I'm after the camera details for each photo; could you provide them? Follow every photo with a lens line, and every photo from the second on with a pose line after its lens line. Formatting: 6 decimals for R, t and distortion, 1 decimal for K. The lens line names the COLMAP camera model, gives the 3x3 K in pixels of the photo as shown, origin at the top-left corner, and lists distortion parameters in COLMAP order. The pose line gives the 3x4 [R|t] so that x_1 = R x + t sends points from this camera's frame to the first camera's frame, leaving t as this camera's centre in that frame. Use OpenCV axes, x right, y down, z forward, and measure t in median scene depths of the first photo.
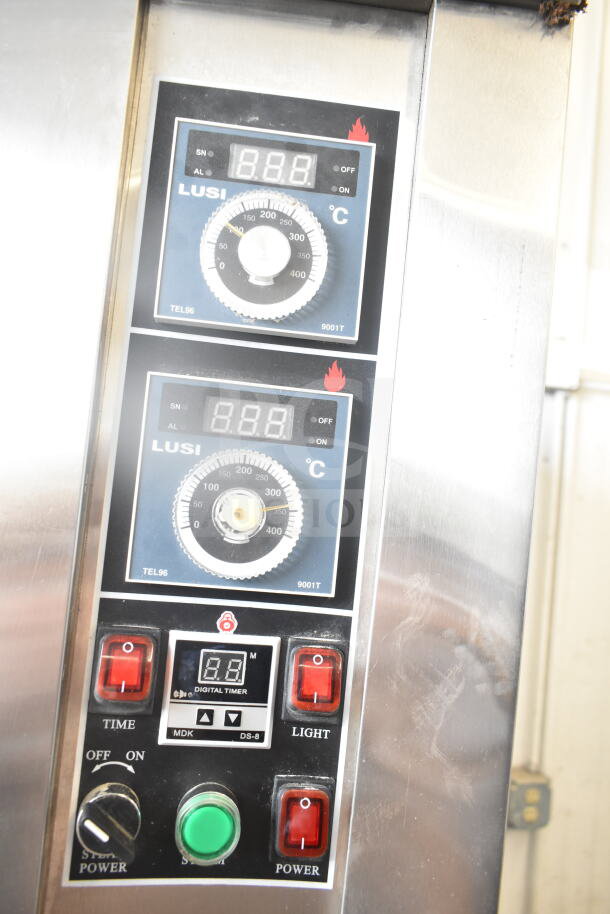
lens RADIAL K [[703.5, 0, 305.0], [0, 703.5, 457.0], [0, 0, 1]] dist [0.080425, -0.082775]
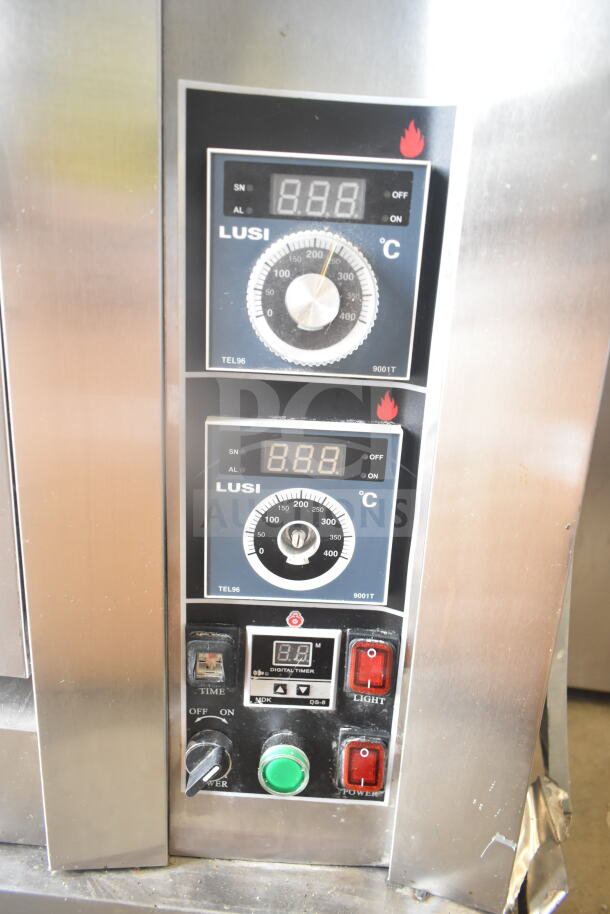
lens RADIAL K [[703.5, 0, 305.0], [0, 703.5, 457.0], [0, 0, 1]] dist [0.080425, -0.082775]
pose [[0.993547, -0.007574, -0.113172, 0.040953], [0.048381, 0.930747, 0.362450, -0.437495], [0.102590, -0.365586, 0.925107, 0.028023]]
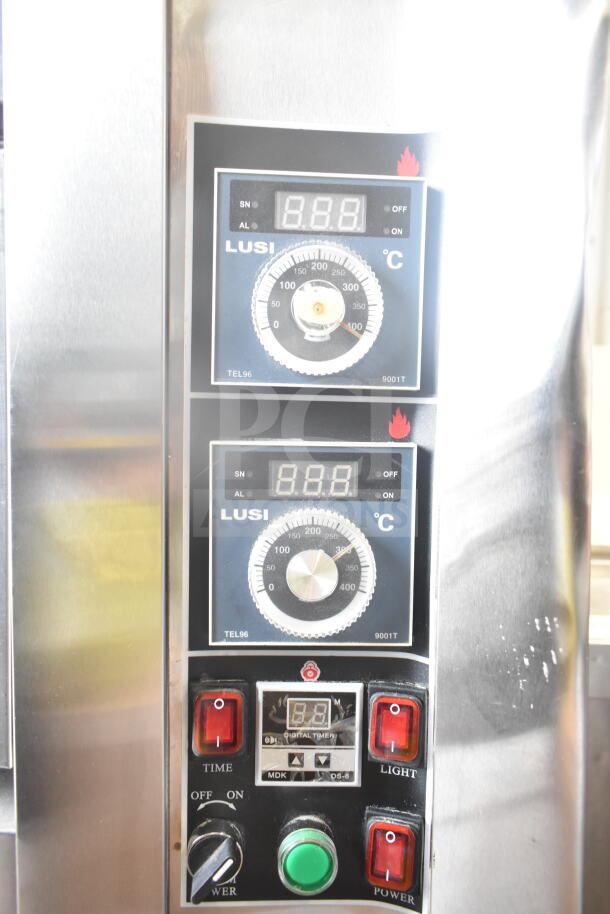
lens RADIAL K [[708.0, 0, 309.7], [0, 708.0, 456.7], [0, 0, 1]] dist [0.056218, 0.000853]
pose [[0.992384, -0.064663, -0.104844, 0.019983], [0.078416, 0.988027, 0.132867, -0.218369], [0.094998, -0.140076, 0.985573, 0.016318]]
